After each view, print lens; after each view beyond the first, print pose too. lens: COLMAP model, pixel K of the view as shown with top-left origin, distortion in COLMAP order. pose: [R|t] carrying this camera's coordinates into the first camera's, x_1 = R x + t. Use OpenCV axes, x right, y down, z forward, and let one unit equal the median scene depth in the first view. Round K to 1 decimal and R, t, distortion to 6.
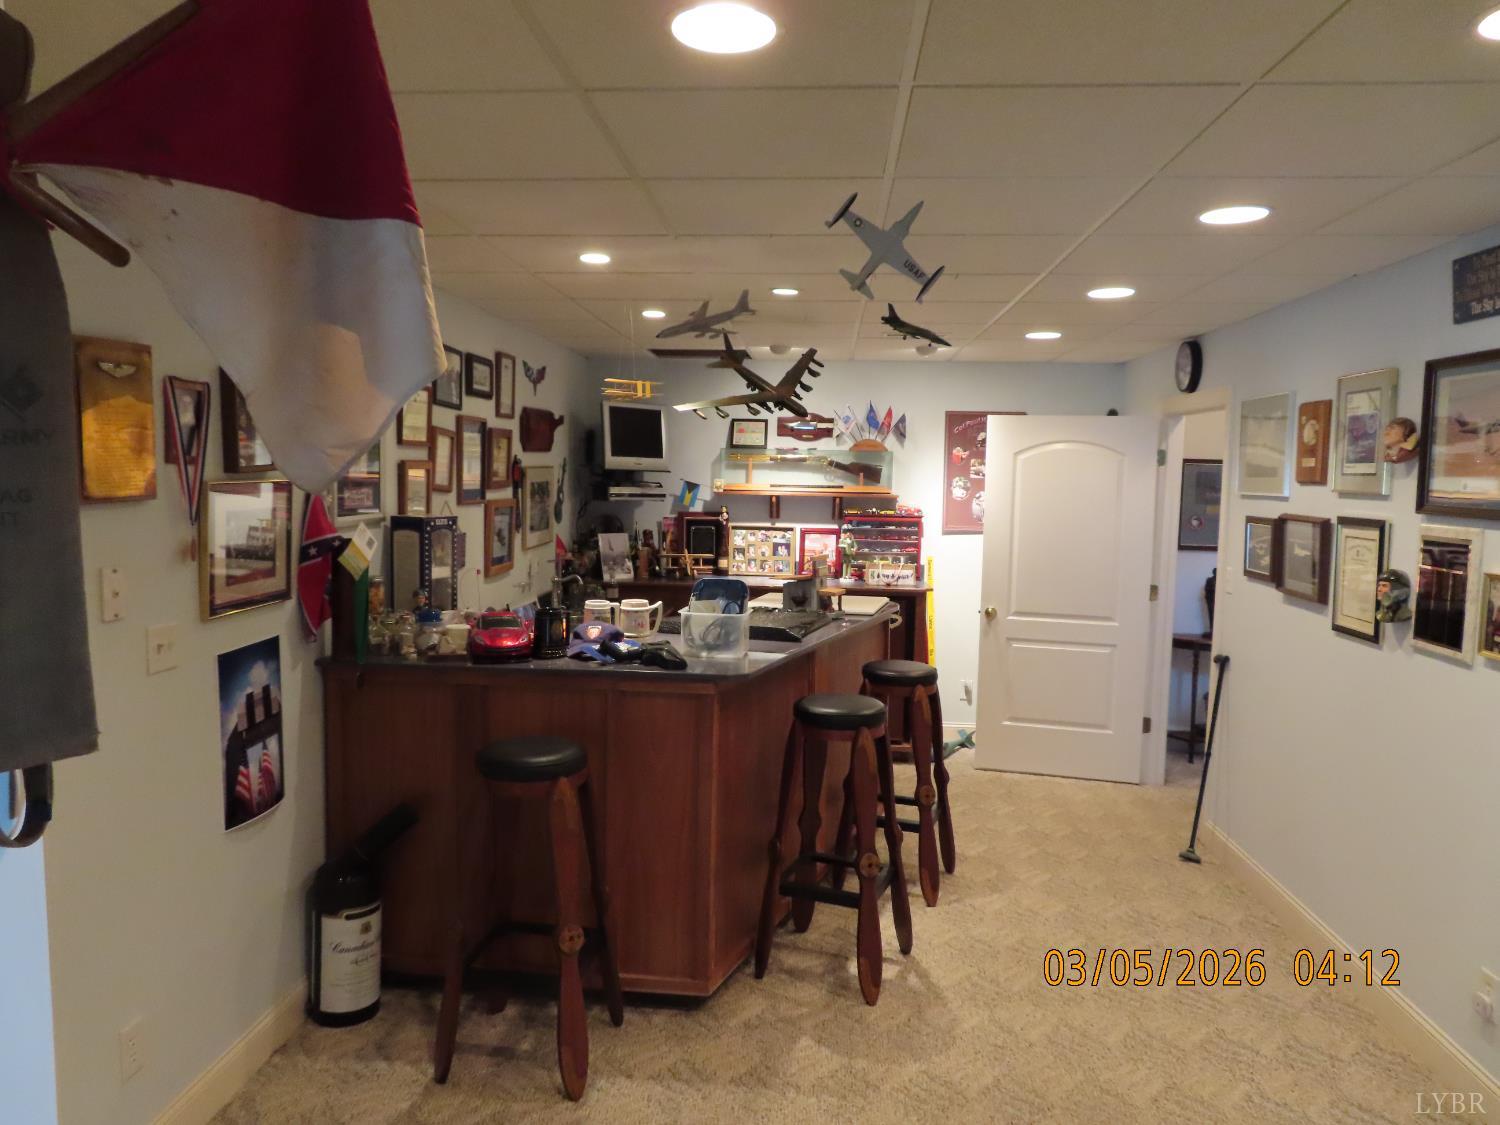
lens RADIAL K [[1077.0, 0, 750.0], [0, 1077.0, 562.5], [0, 0, 1]] dist [-0.006229, 0.002392]
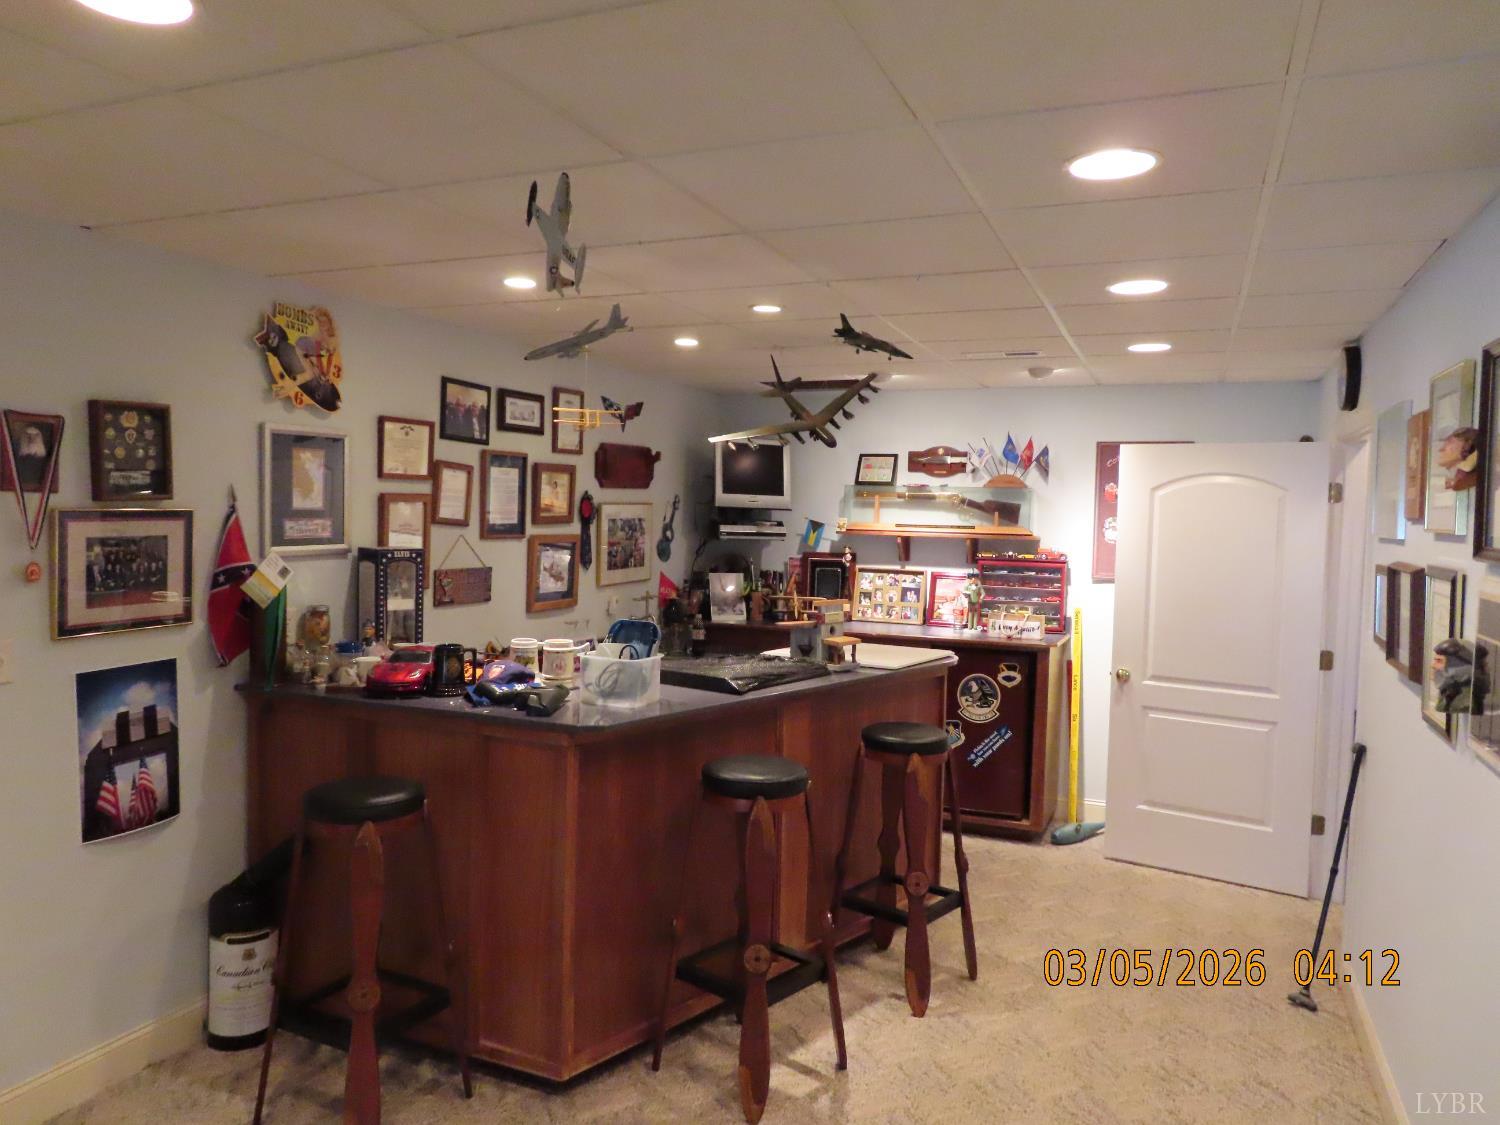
lens RADIAL K [[1077.0, 0, 750.0], [0, 1077.0, 562.5], [0, 0, 1]] dist [-0.006229, 0.002392]
pose [[0.948331, 0.017873, -0.316780, 0.249393], [-0.031045, 0.998848, -0.036582, -0.002403], [0.315761, 0.044526, 0.947793, 0.112549]]
